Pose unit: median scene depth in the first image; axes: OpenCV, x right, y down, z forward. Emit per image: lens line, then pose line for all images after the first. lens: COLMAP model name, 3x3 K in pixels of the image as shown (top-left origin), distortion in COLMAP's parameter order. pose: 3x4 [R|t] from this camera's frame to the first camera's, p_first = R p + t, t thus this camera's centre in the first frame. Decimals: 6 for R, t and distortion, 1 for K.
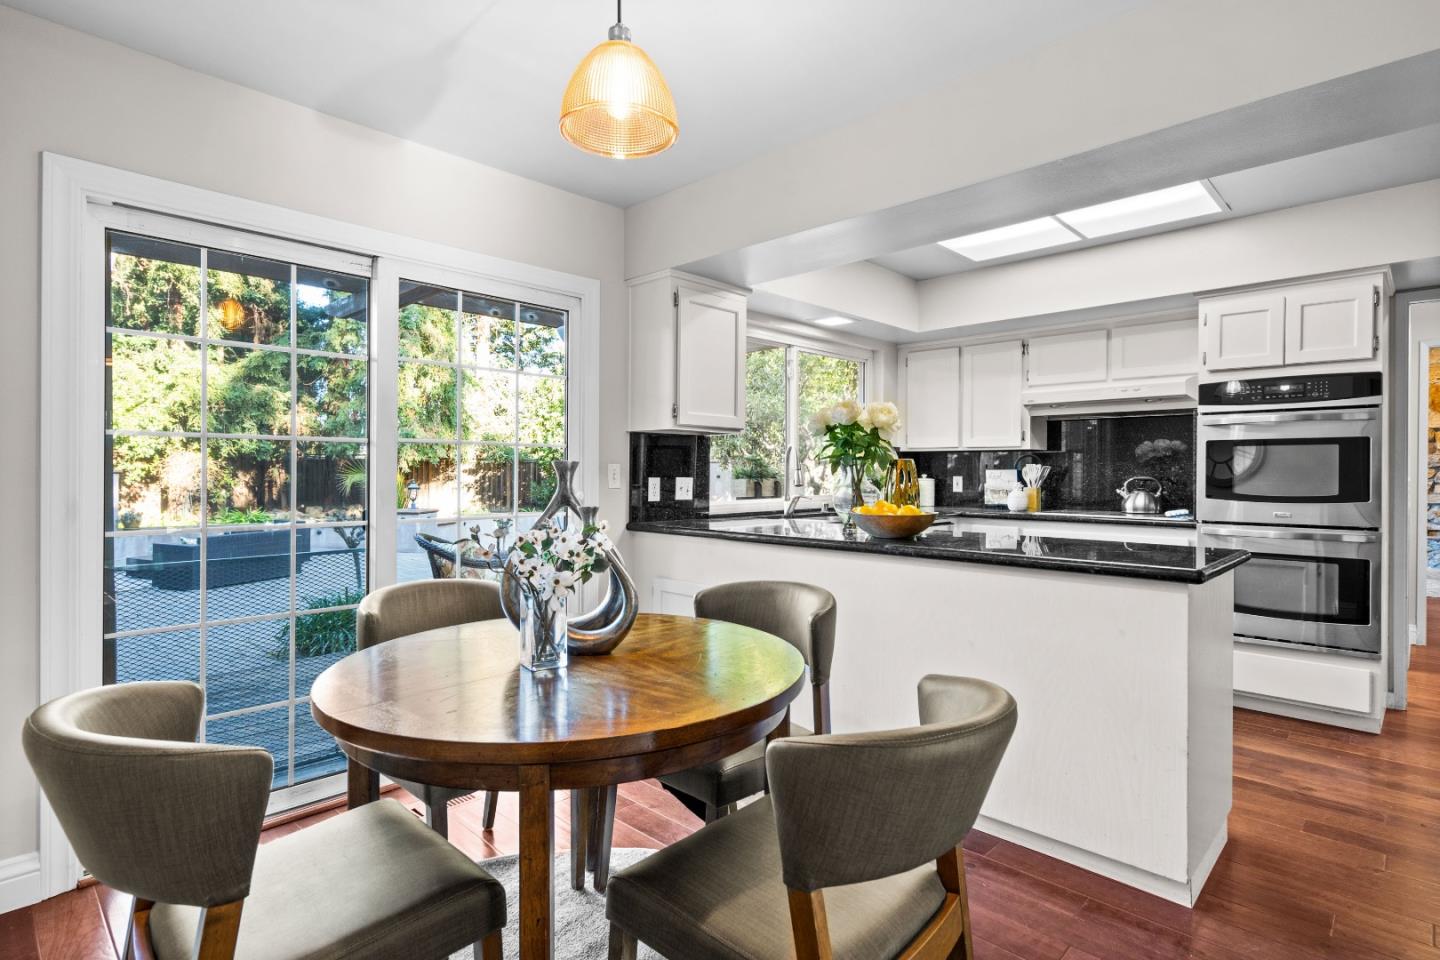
lens RADIAL K [[730.9, 0, 720.0], [0, 730.9, 480.0], [0, 0, 1]] dist [0.000210, -0.000086]
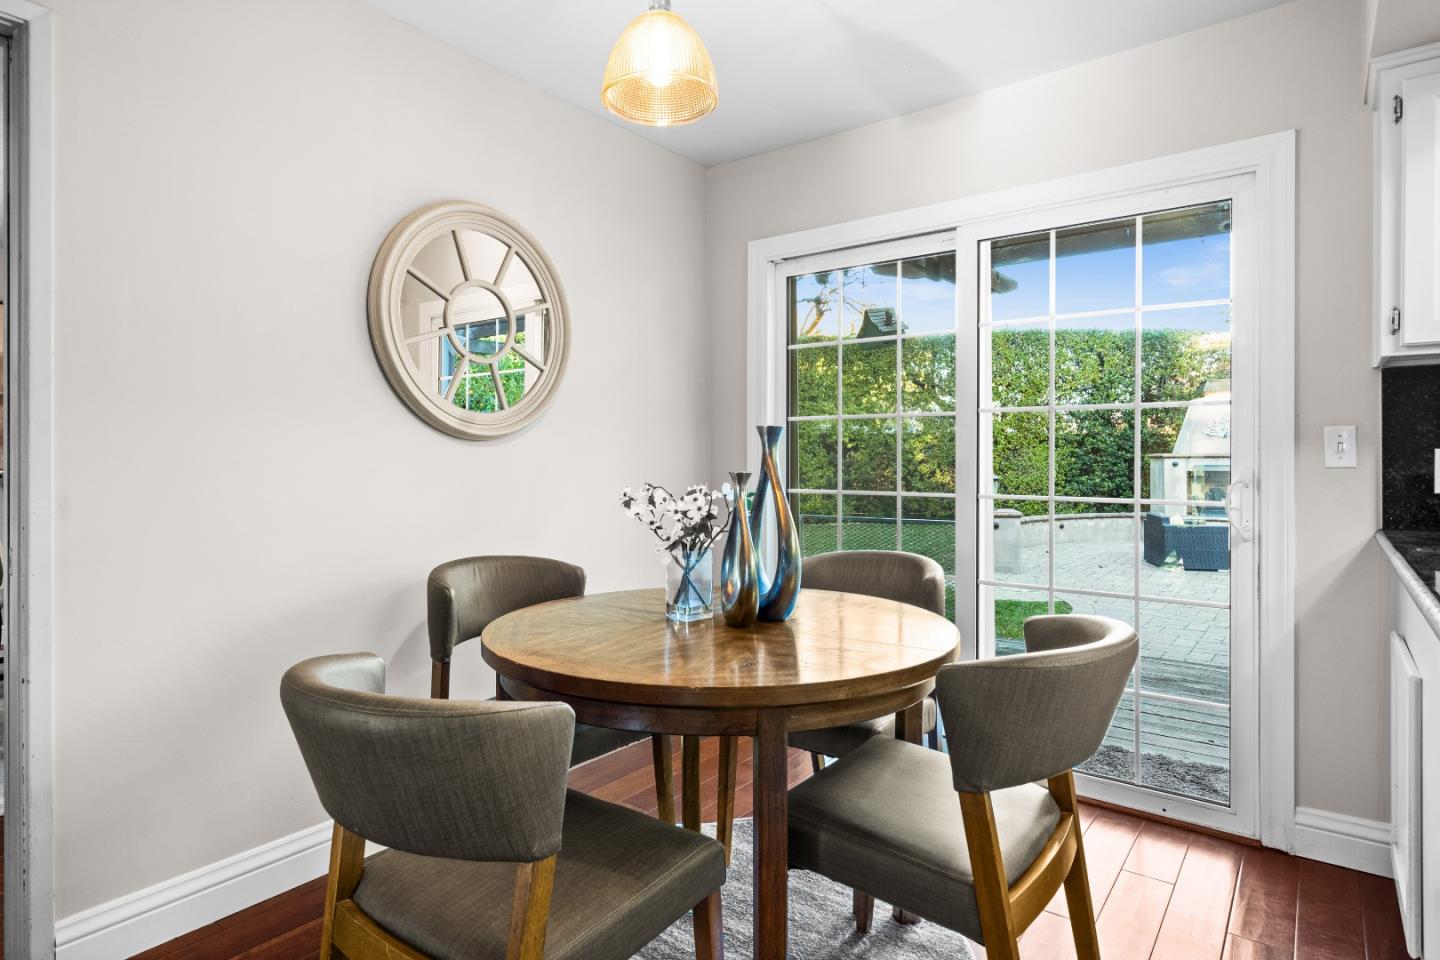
lens RADIAL K [[788.1, 0, 720.0], [0, 788.1, 480.0], [0, 0, 1]] dist [-0.000548, 0.000156]
pose [[0.123818, 0.024591, -0.992000, 0.600012], [-0.005632, 0.999694, 0.024079, 0.014117], [0.992289, 0.002605, 0.123919, 0.589349]]
